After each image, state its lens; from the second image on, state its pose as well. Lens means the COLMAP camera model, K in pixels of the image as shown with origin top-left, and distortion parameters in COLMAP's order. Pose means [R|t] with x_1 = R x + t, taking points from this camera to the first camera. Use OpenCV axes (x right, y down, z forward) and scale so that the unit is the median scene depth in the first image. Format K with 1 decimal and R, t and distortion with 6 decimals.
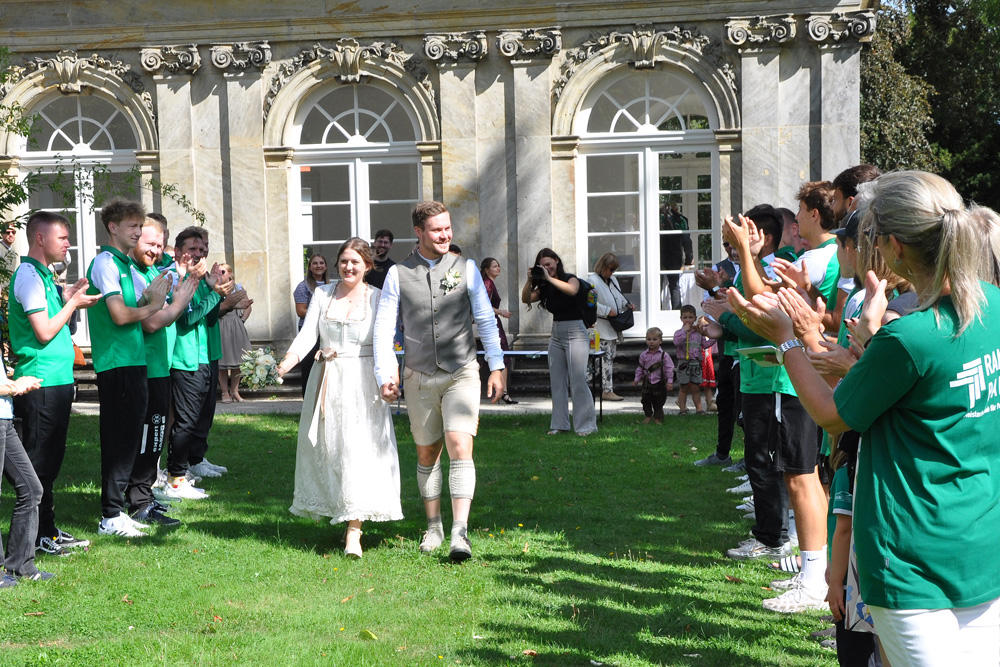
lens RADIAL K [[1563.2, 0, 500.0], [0, 1563.2, 333.5], [0, 0, 1]] dist [0.115096, 0.005809]
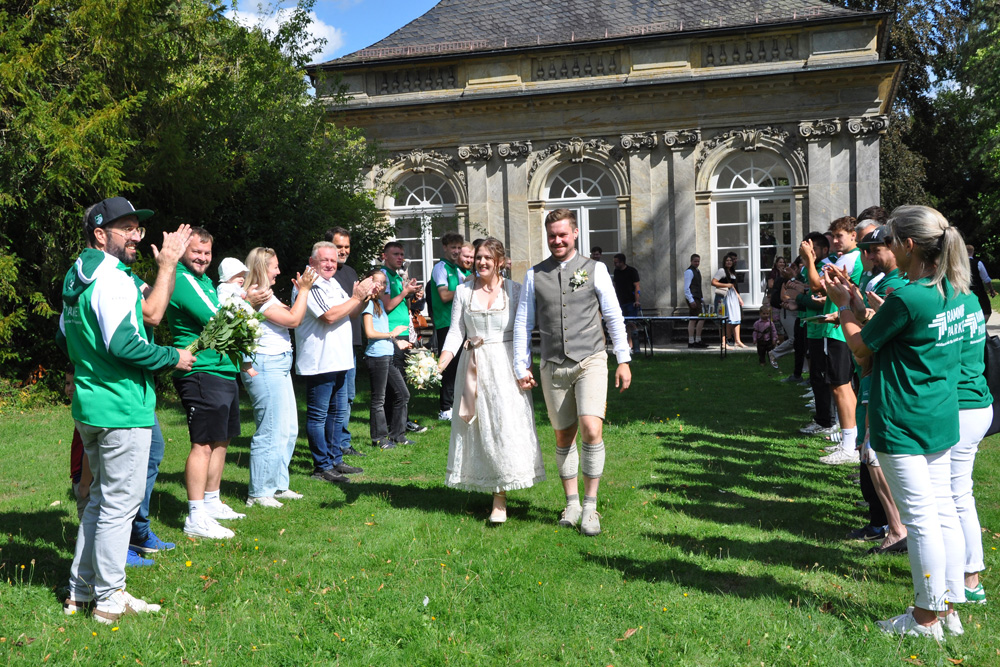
lens RADIAL K [[1095.2, 0, 500.4], [0, 1095.2, 319.2], [0, 0, 1]] dist [-0.007277, 0.031745]
pose [[0.989742, -0.003284, -0.142827, -0.007812], [0.002852, 0.999991, -0.003232, 0.017571], [0.142836, 0.002792, 0.989742, -0.219362]]
